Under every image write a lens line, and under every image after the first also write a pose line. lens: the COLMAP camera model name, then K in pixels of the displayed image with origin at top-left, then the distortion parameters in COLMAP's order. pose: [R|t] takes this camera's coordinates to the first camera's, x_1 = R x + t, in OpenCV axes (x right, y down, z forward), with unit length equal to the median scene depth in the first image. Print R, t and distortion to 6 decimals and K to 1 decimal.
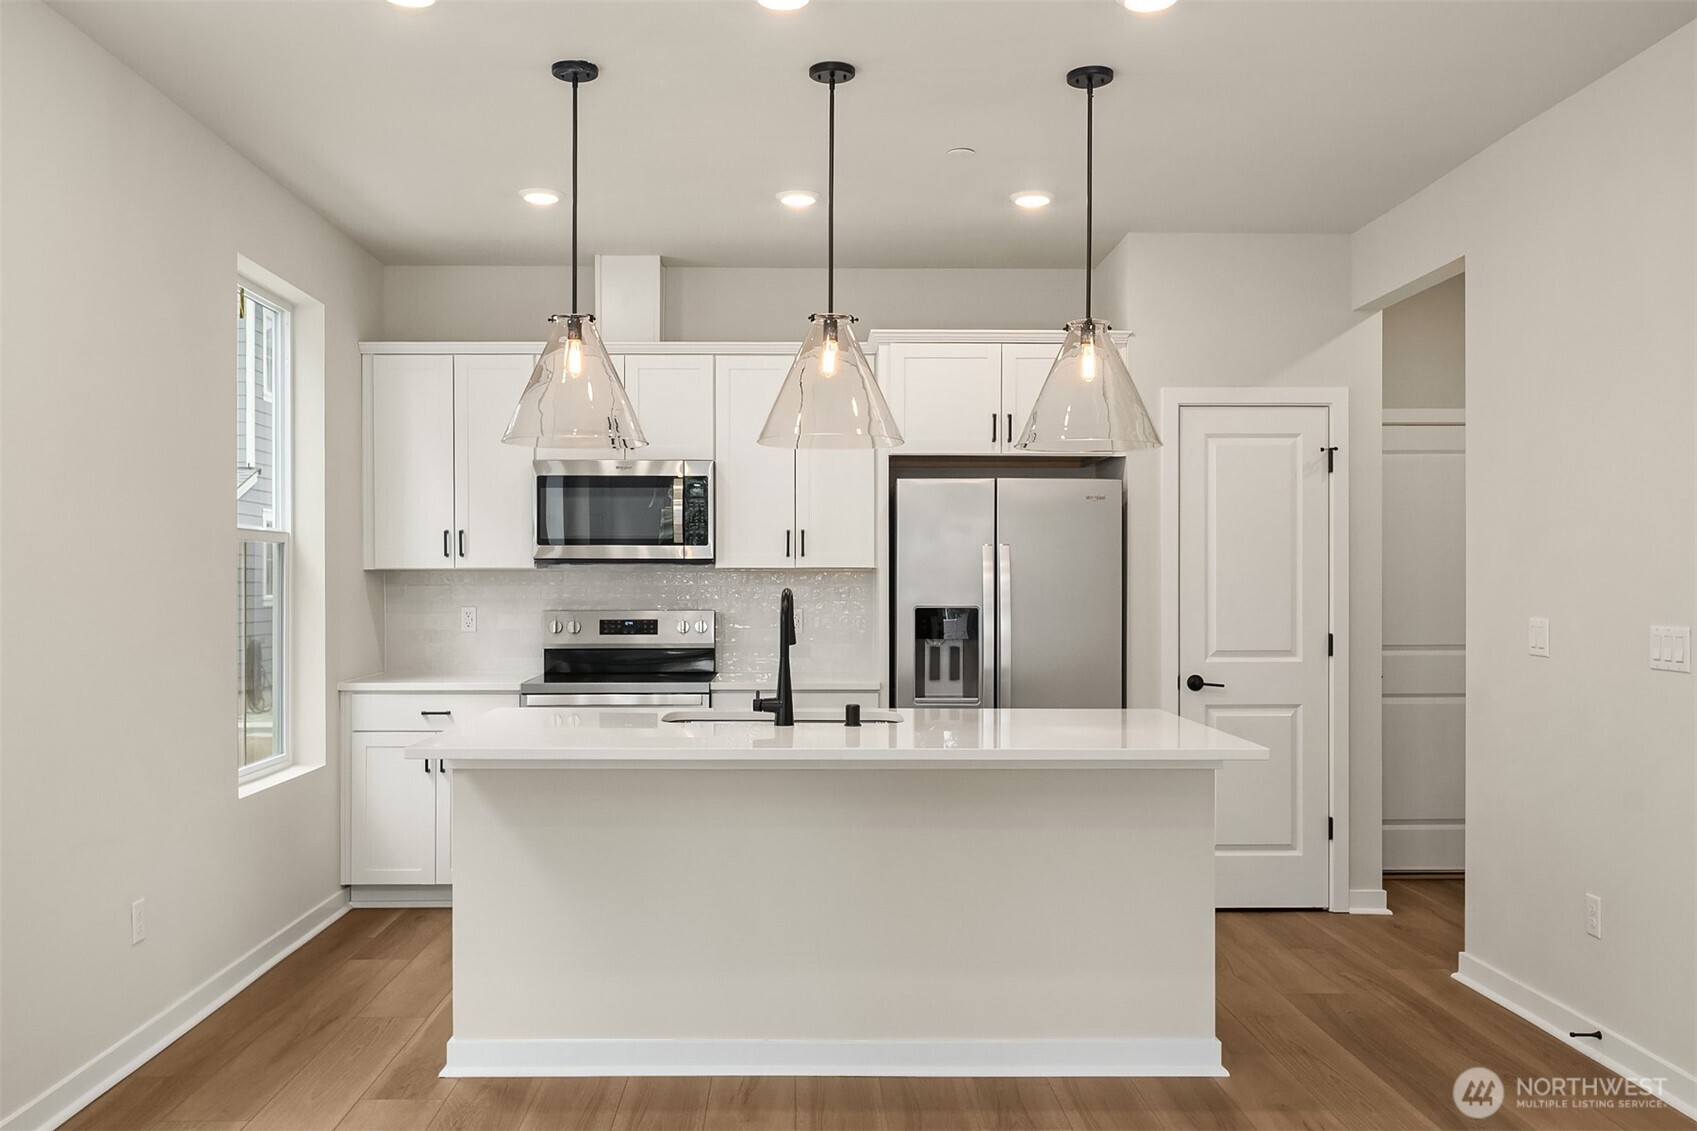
lens RADIAL K [[1435.2, 0, 797.1], [0, 1435.2, 571.6], [0, 0, 1]] dist [-0.003262, 0.005029]
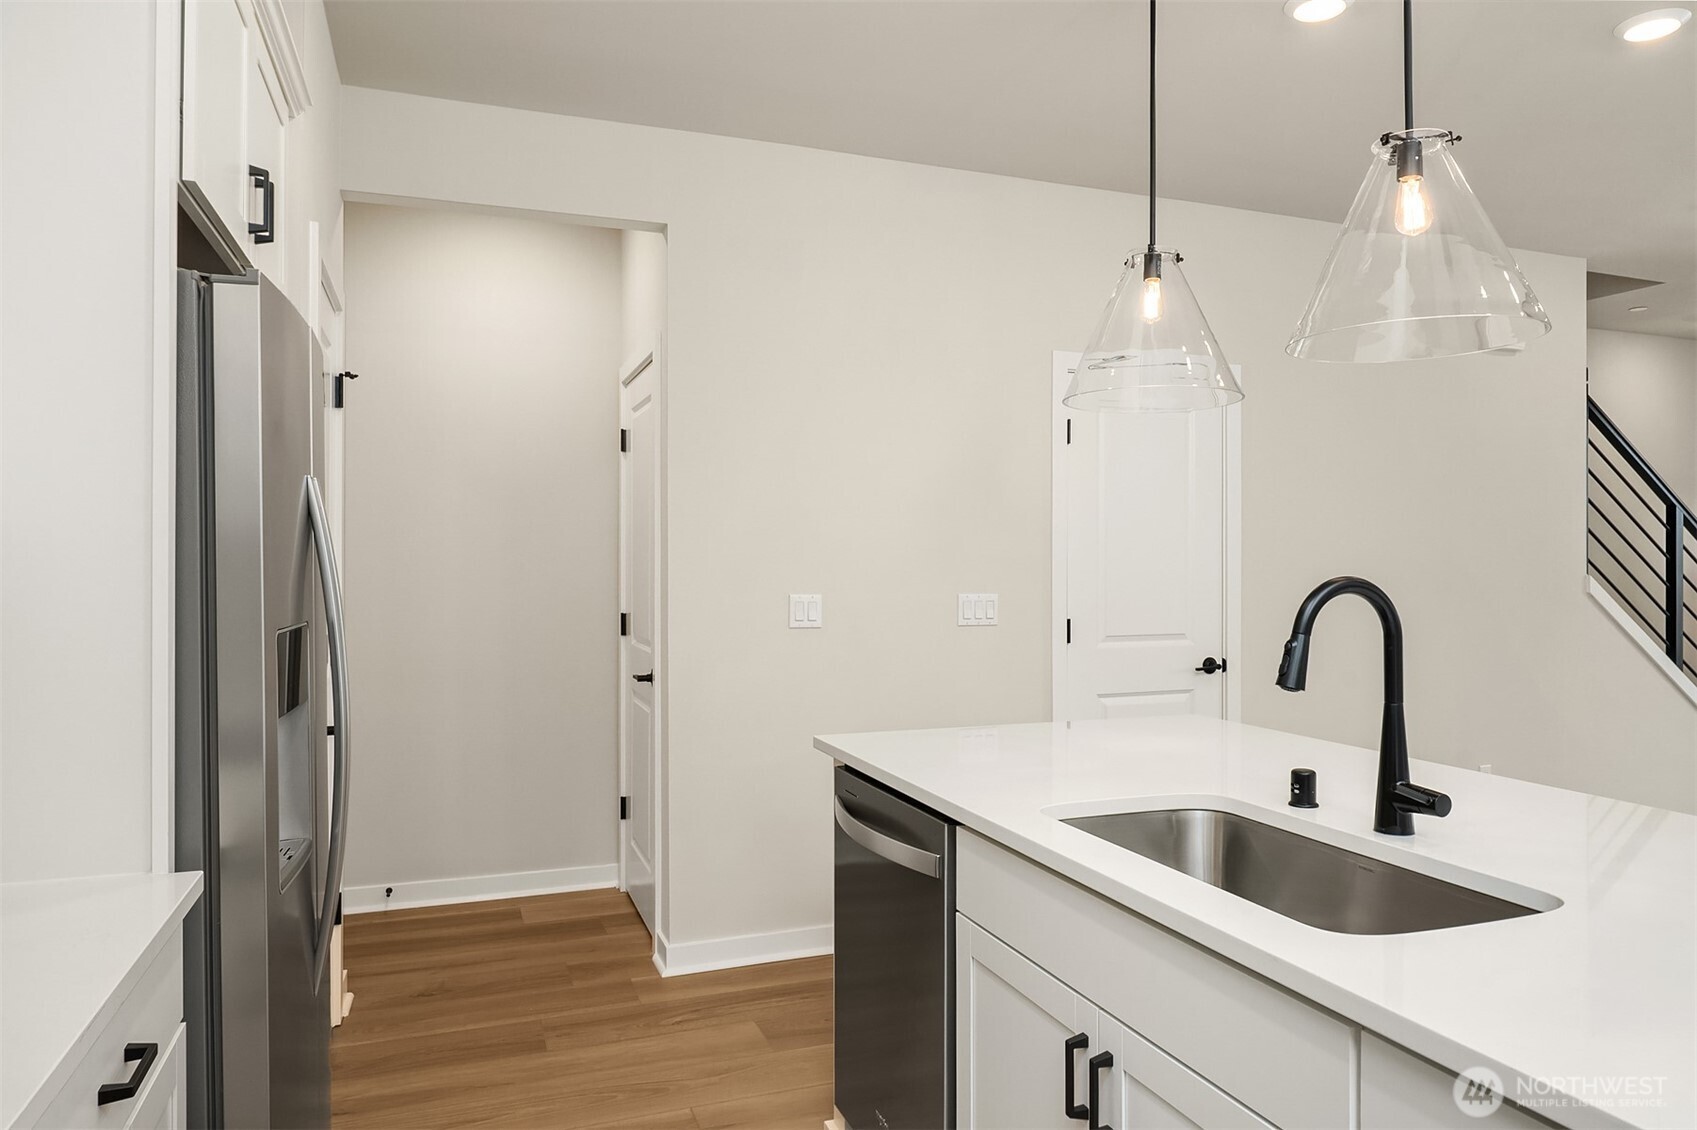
lens RADIAL K [[1109.5, 0, 853.9], [0, 1109.5, 538.4], [0, 0, 1]] dist [0.002950, 0.001330]
pose [[-0.351123, 0.025962, 0.935969, -0.235050], [-0.006959, 0.999516, -0.030335, 0.011280], [-0.936304, -0.017165, -0.350772, 0.951350]]
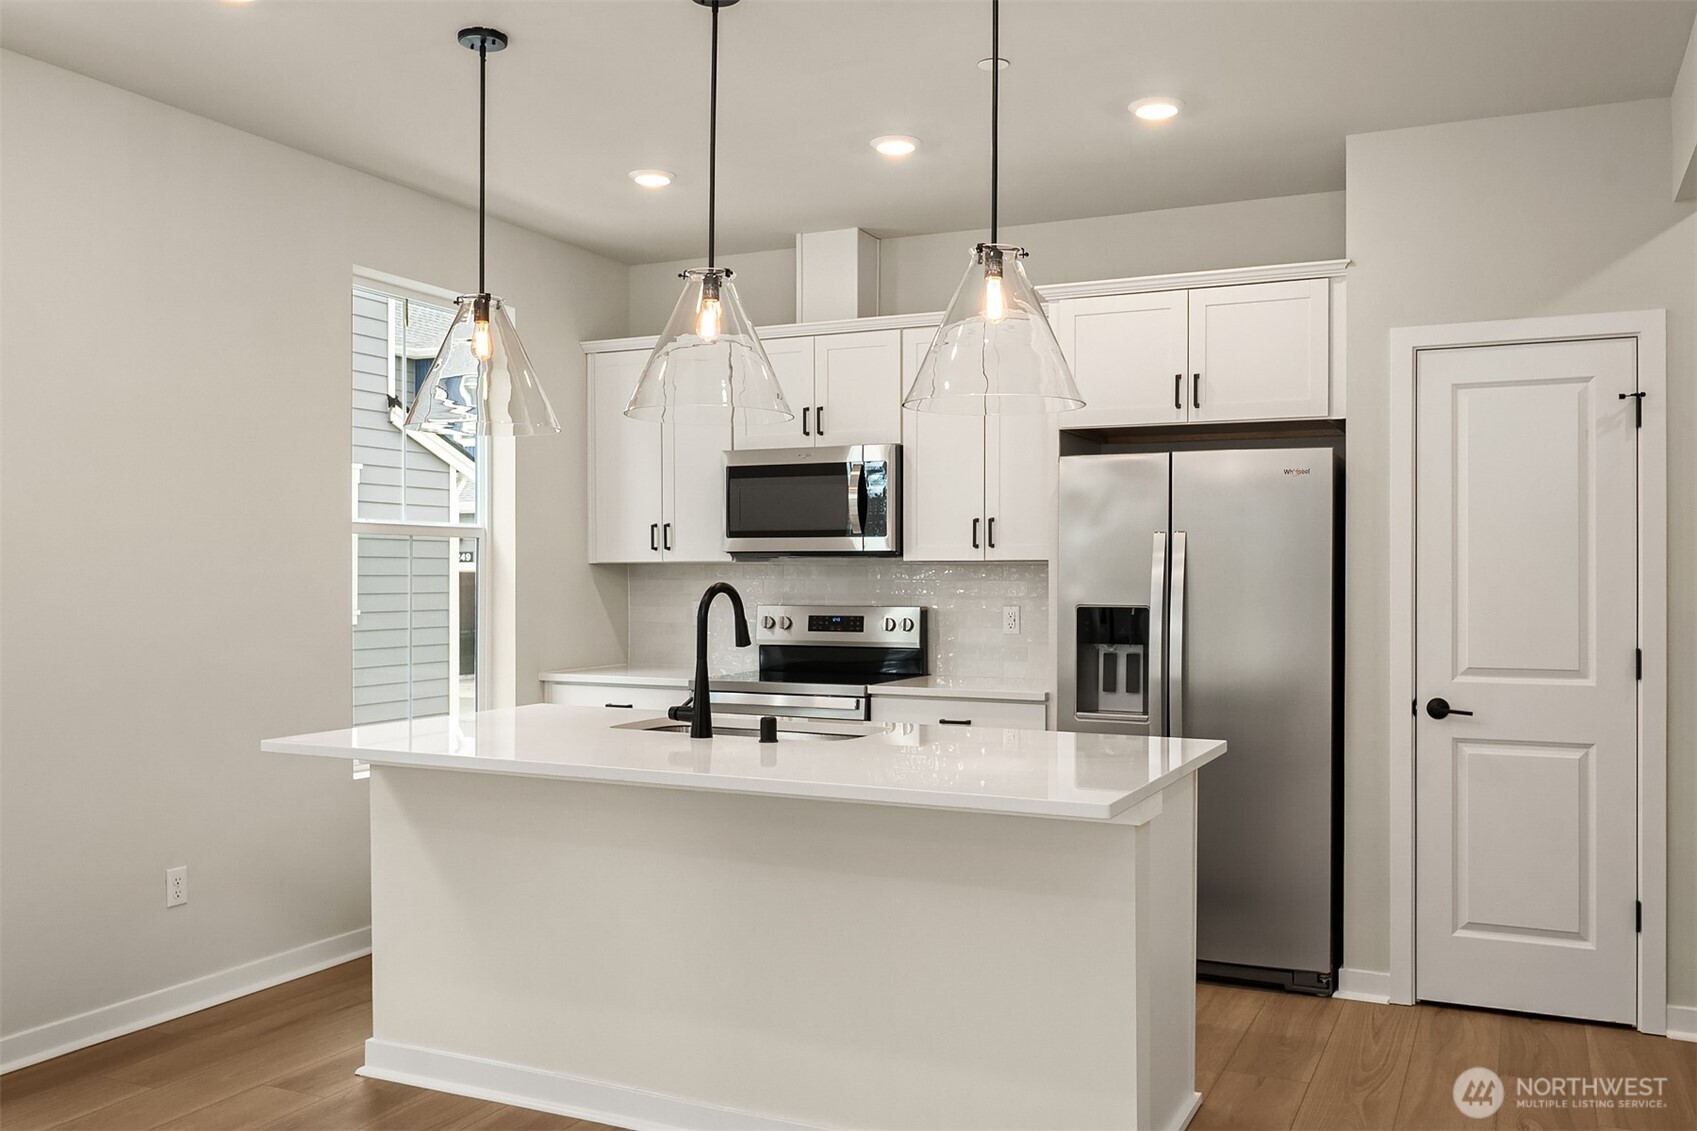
lens RADIAL K [[1422.1, 0, 848.5], [0, 1422.1, 565.5], [0, 0, 1]] dist [0.001696, -0.001629]
pose [[0.899957, -0.001156, -0.435978, 0.324118], [0.000879, 0.999999, -0.000836, 0.001230], [0.435978, 0.000369, 0.899957, 0.175378]]
